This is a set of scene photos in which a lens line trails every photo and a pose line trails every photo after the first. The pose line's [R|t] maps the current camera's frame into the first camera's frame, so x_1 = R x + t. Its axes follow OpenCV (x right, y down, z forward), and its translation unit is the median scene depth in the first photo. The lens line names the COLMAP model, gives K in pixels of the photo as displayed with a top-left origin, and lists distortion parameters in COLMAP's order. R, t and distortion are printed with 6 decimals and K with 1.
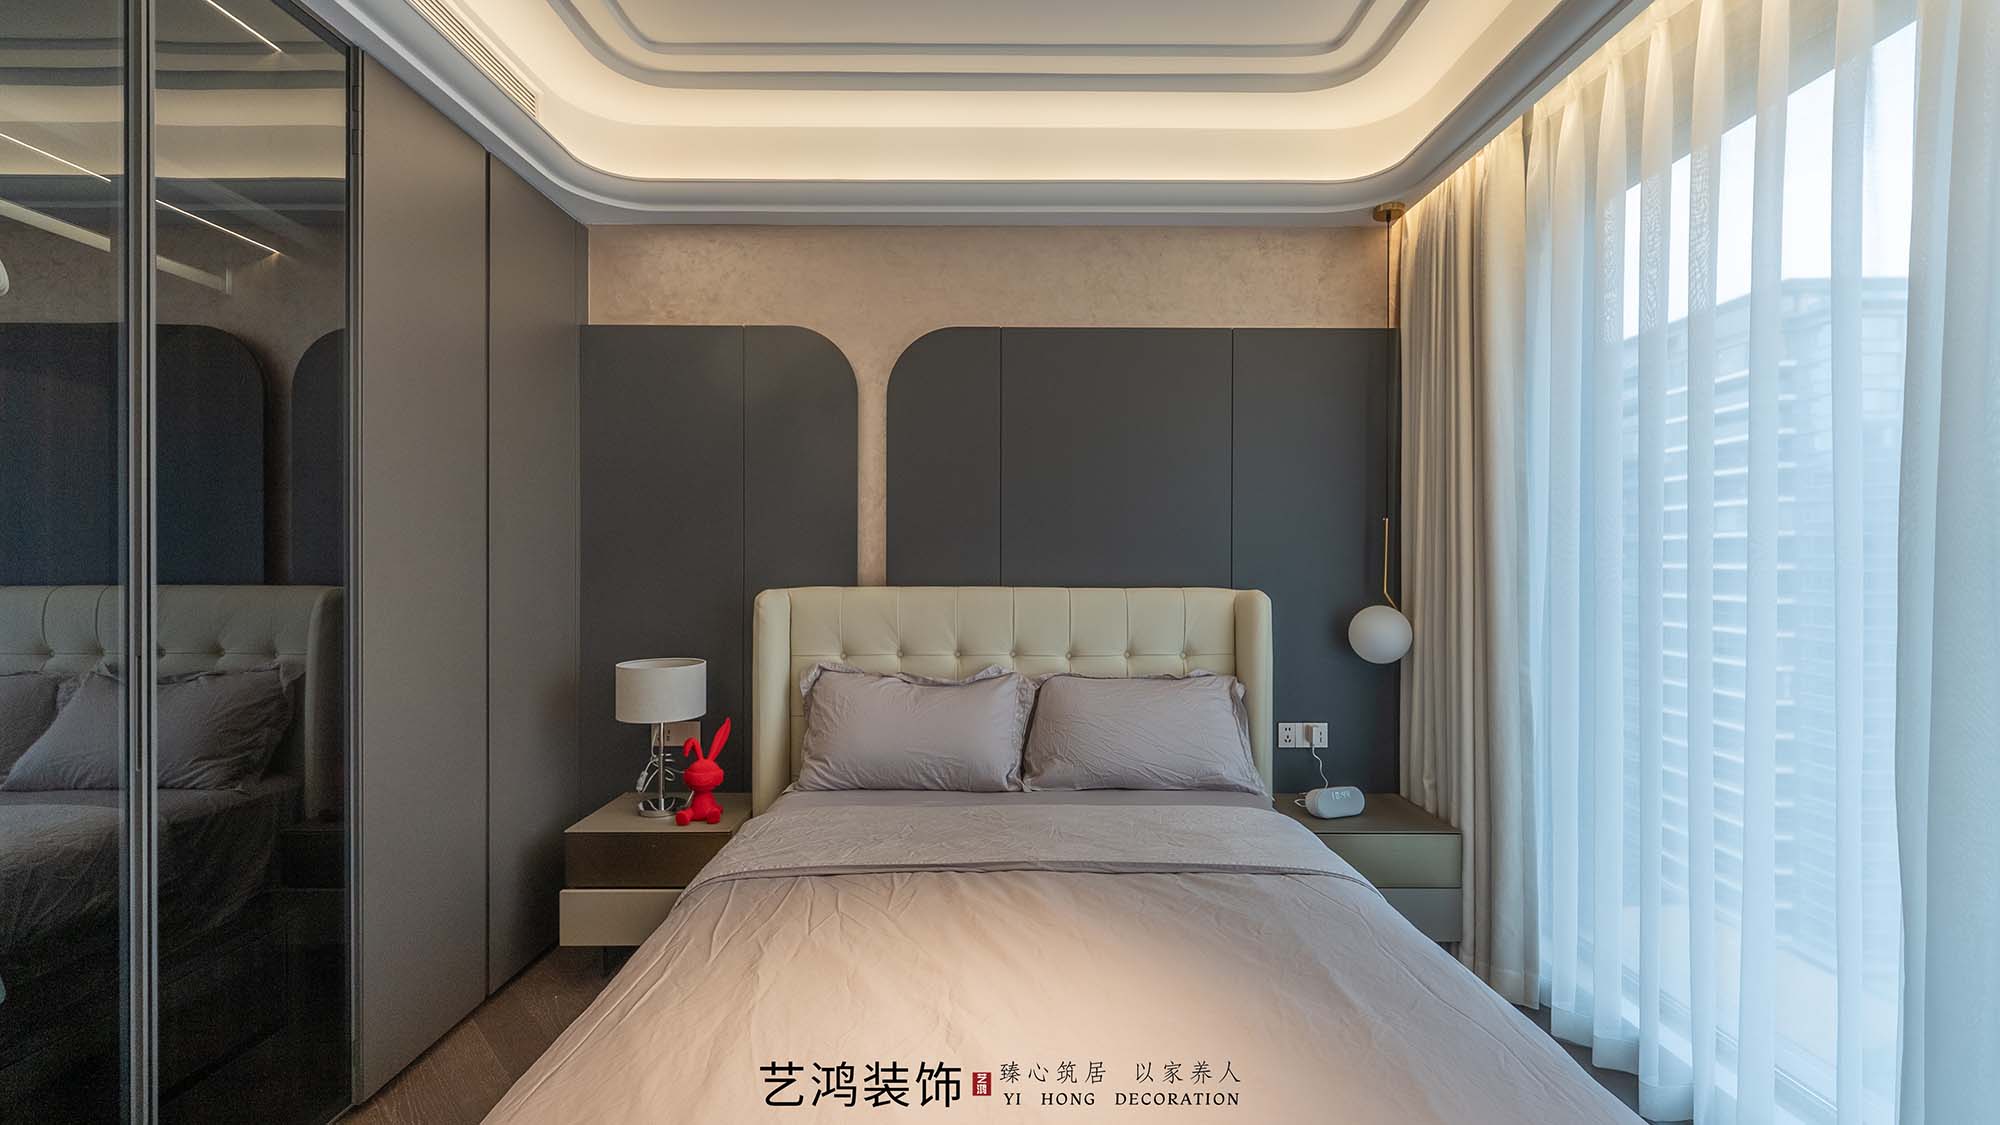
lens RADIAL K [[843.5, 0, 1008.0], [0, 843.5, 551.4], [0, 0, 1]] dist [-0.000513, -0.000098]
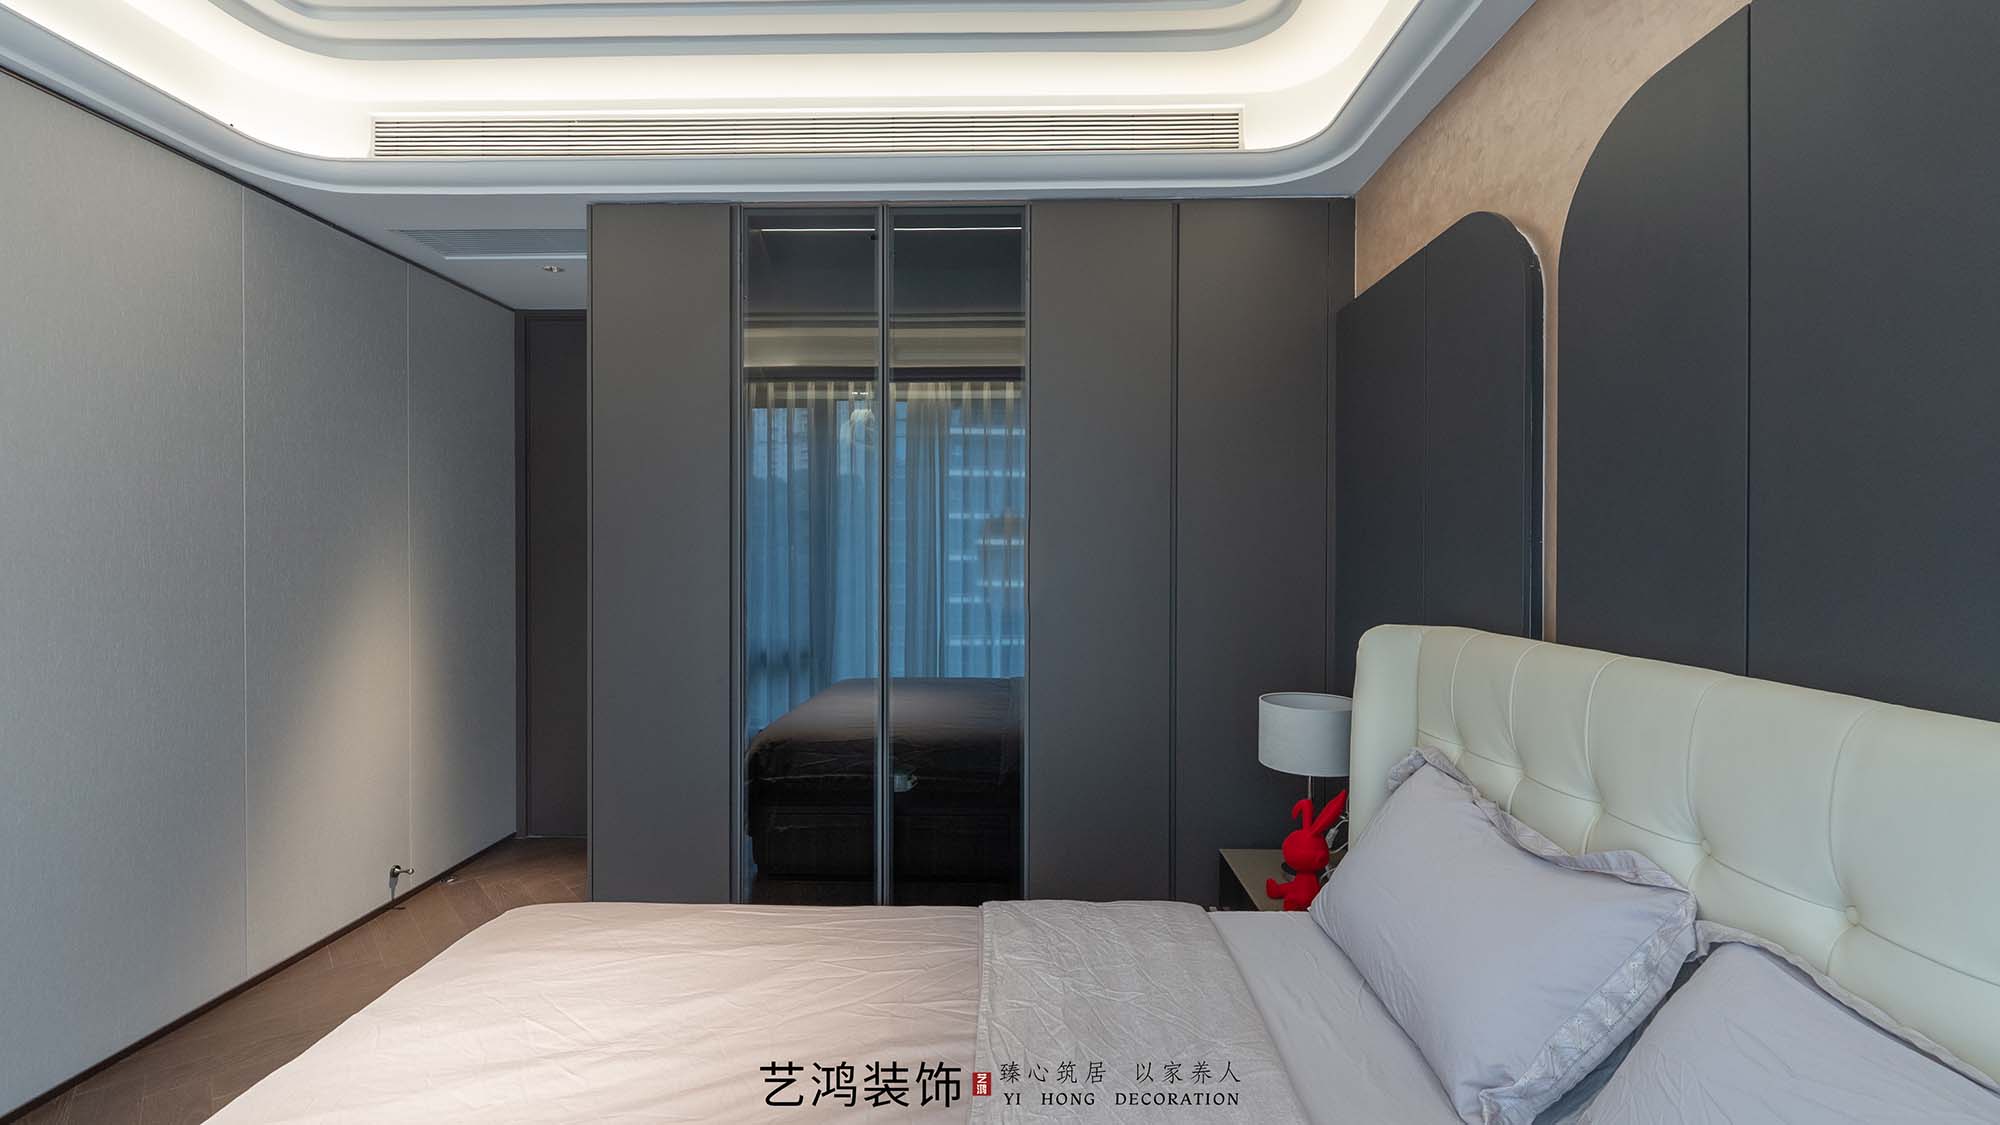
lens RADIAL K [[843.5, 0, 1008.0], [0, 843.5, 551.4], [0, 0, 1]] dist [-0.000513, -0.000098]
pose [[-0.055576, -0.007613, -0.998425, 0.705486], [0.005926, 0.999951, -0.007955, -0.022897], [0.998437, -0.006358, -0.055528, 1.201482]]
